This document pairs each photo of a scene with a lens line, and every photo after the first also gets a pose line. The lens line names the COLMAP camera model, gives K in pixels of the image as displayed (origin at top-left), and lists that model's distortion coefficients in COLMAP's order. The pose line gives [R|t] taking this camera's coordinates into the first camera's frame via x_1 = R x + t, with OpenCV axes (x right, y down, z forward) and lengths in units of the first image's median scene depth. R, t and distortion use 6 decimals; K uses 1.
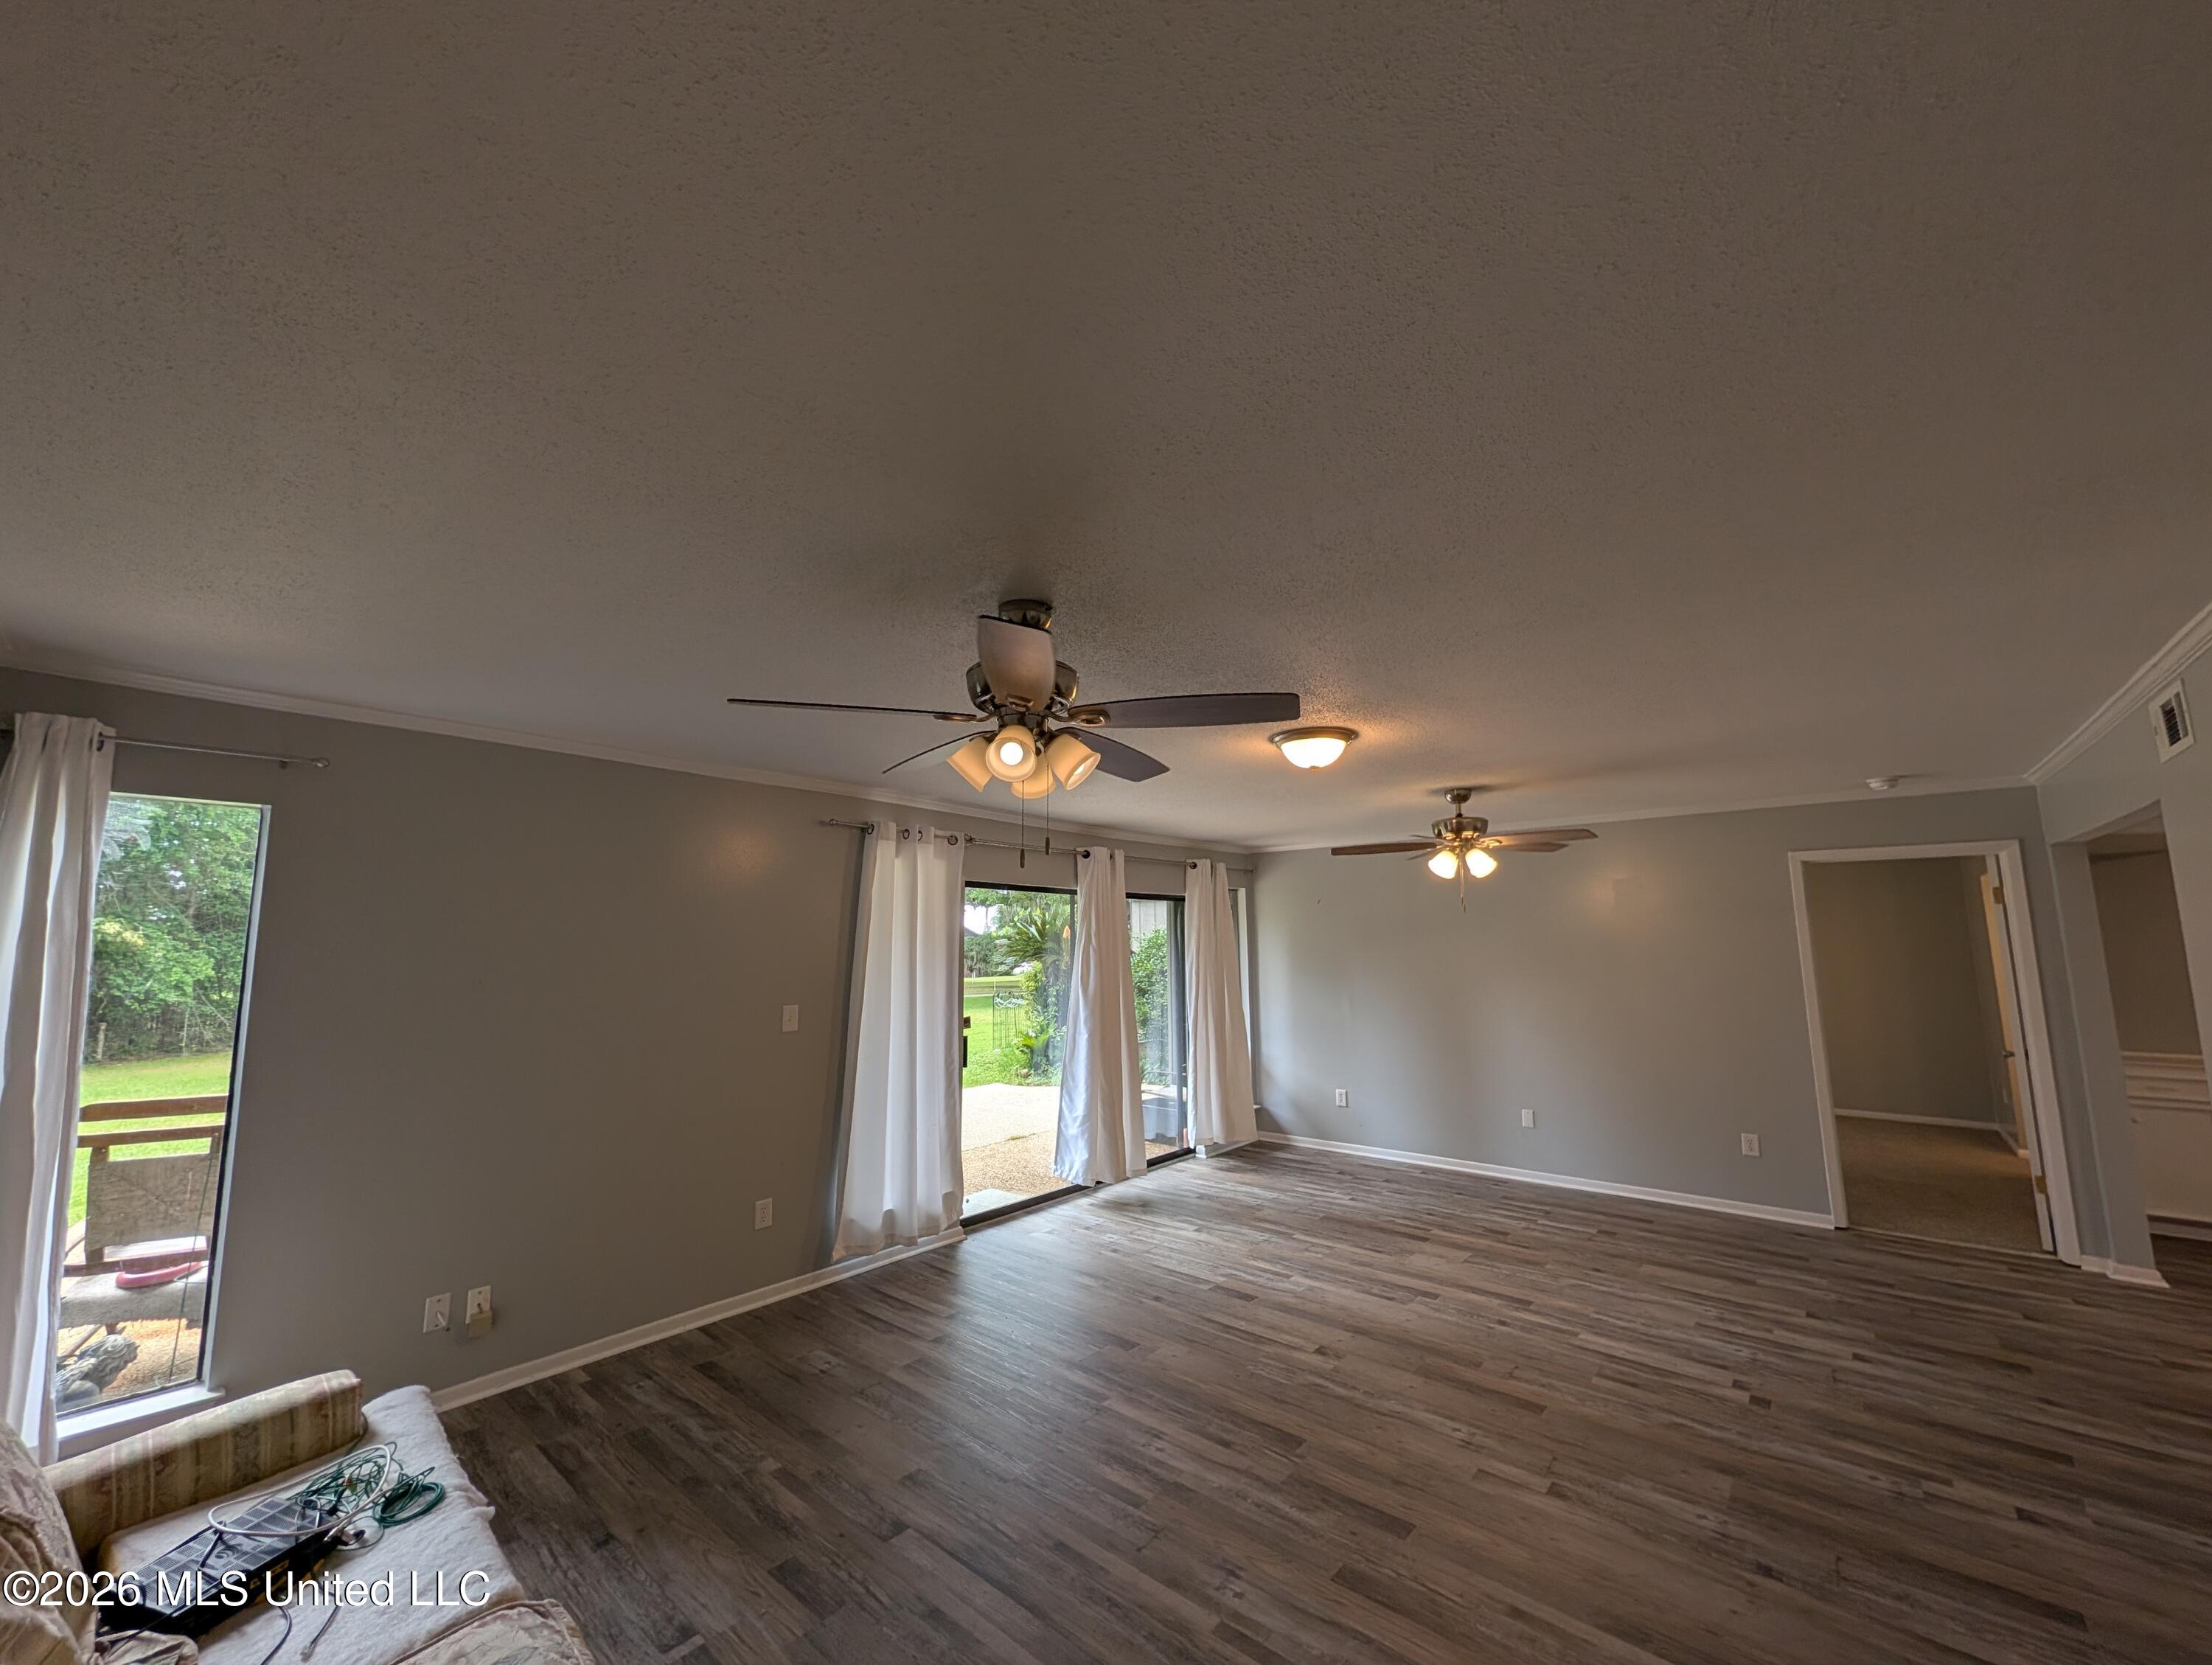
lens RADIAL K [[852.4, 0, 1101.7], [0, 852.4, 832.6], [0, 0, 1]] dist [0.000608, 0.000257]
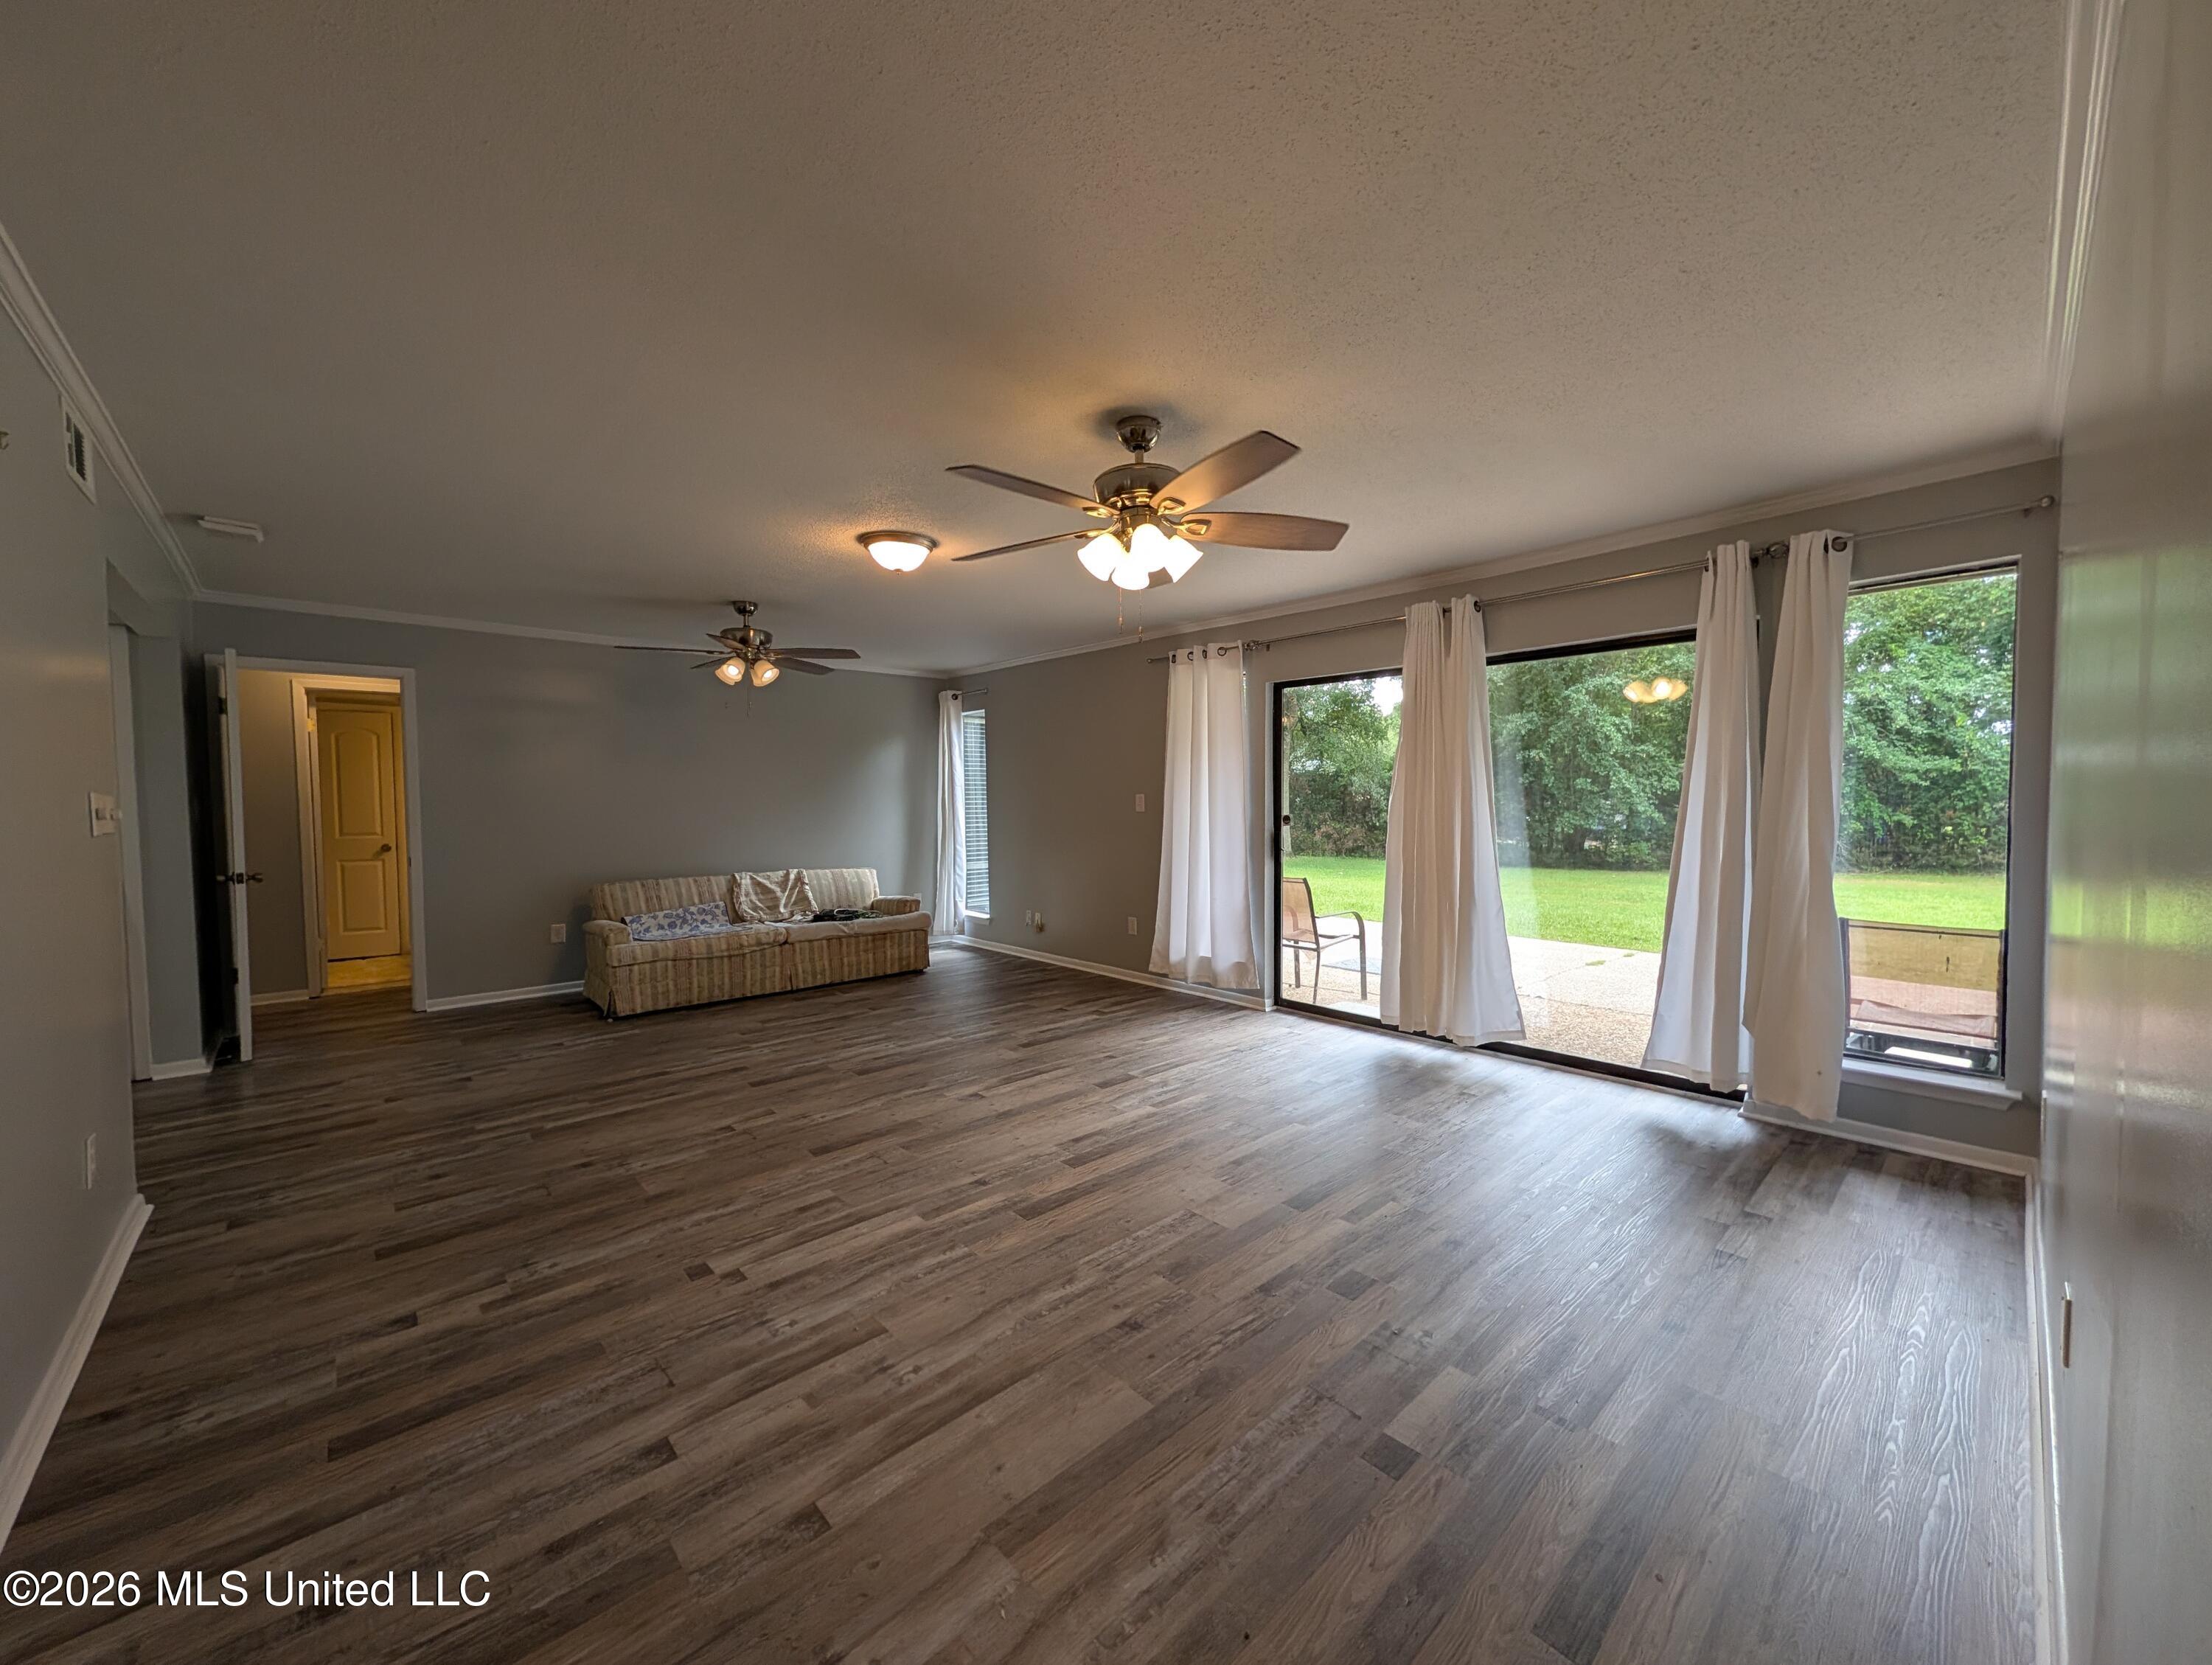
lens RADIAL K [[772.3, 0, 1050.5], [0, 772.3, 835.0], [0, 0, 1]] dist [0.000257, 0.000096]
pose [[-0.107666, 0.056918, -0.992556, 1.299296], [0.141063, 0.989134, 0.041420, 0.257853], [0.984129, -0.135553, -0.114525, 1.329371]]
